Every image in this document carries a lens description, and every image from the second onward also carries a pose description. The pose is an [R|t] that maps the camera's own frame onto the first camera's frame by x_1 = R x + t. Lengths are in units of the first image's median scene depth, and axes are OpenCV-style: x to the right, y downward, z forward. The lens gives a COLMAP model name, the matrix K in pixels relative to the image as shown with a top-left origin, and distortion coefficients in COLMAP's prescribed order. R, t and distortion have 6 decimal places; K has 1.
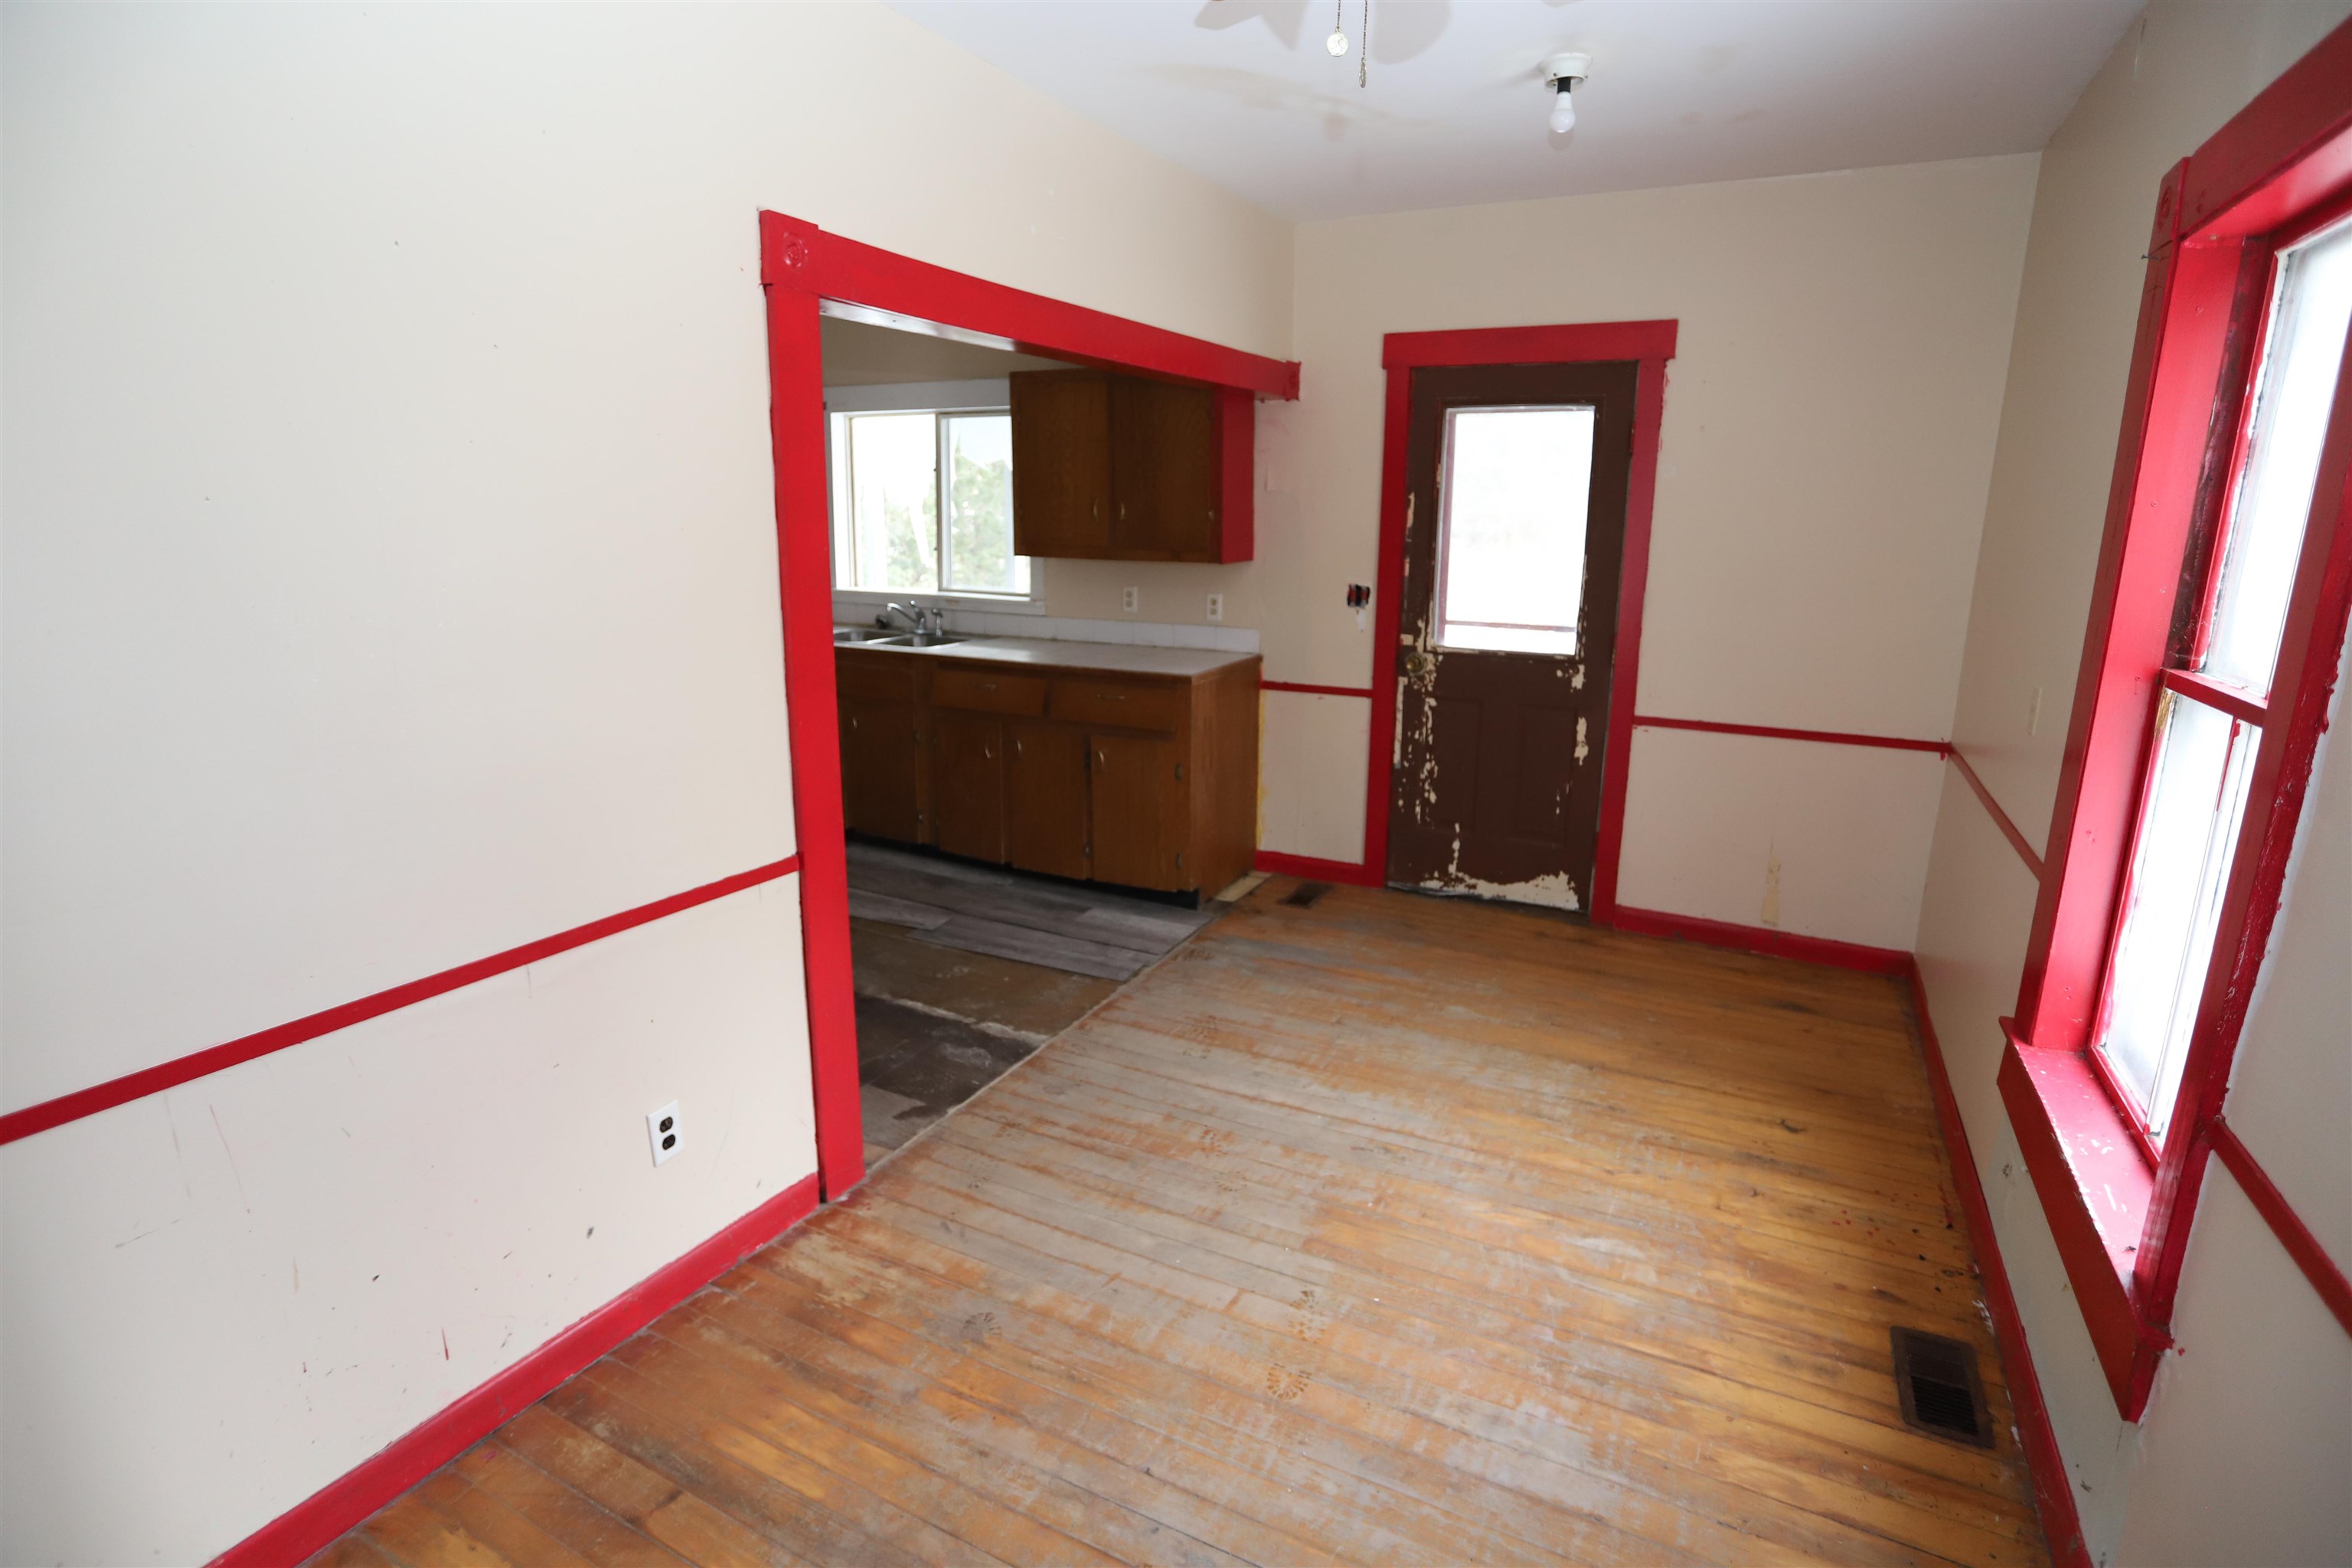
lens RADIAL K [[1139.7, 0, 1221.4], [0, 1139.7, 774.8], [0, 0, 1]] dist [-0.058146, 0.021069]
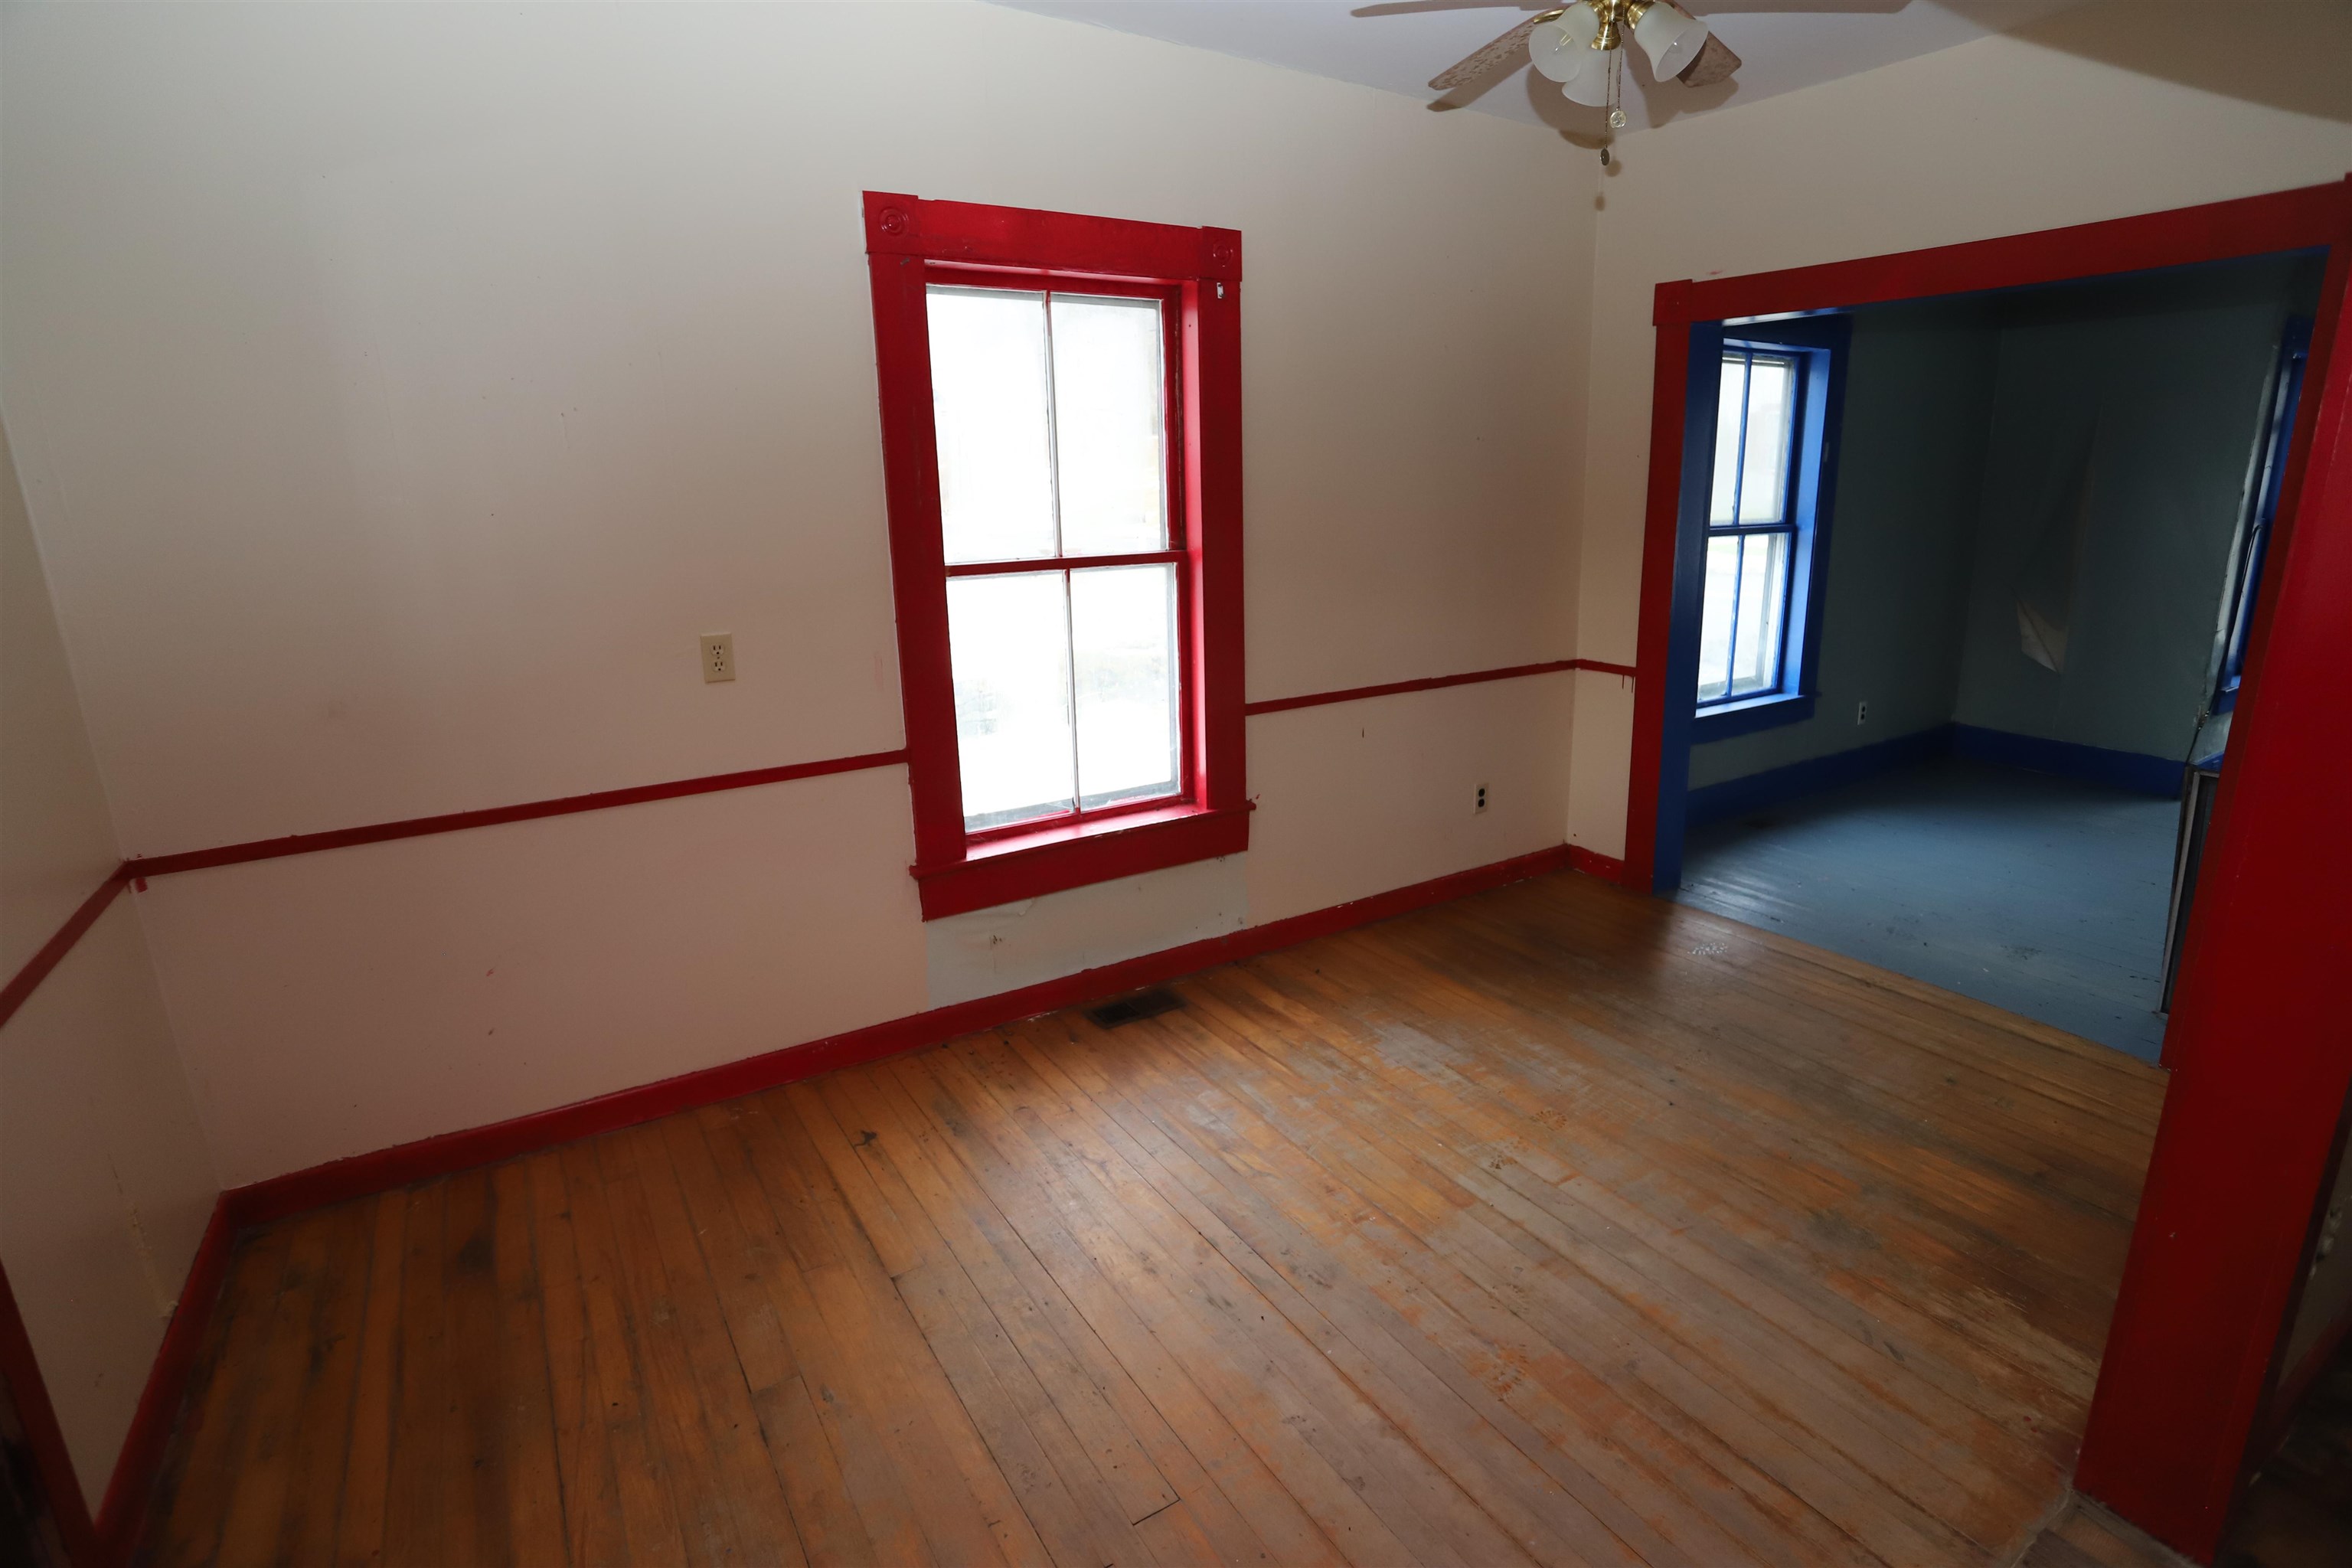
lens RADIAL K [[1139.7, 0, 1221.4], [0, 1139.7, 774.8], [0, 0, 1]] dist [-0.058146, 0.021069]
pose [[-0.861948, -0.119425, 0.492731, -0.179868], [0.124512, 0.892235, 0.434067, -0.369596], [-0.491470, 0.435494, -0.754190, 1.712650]]
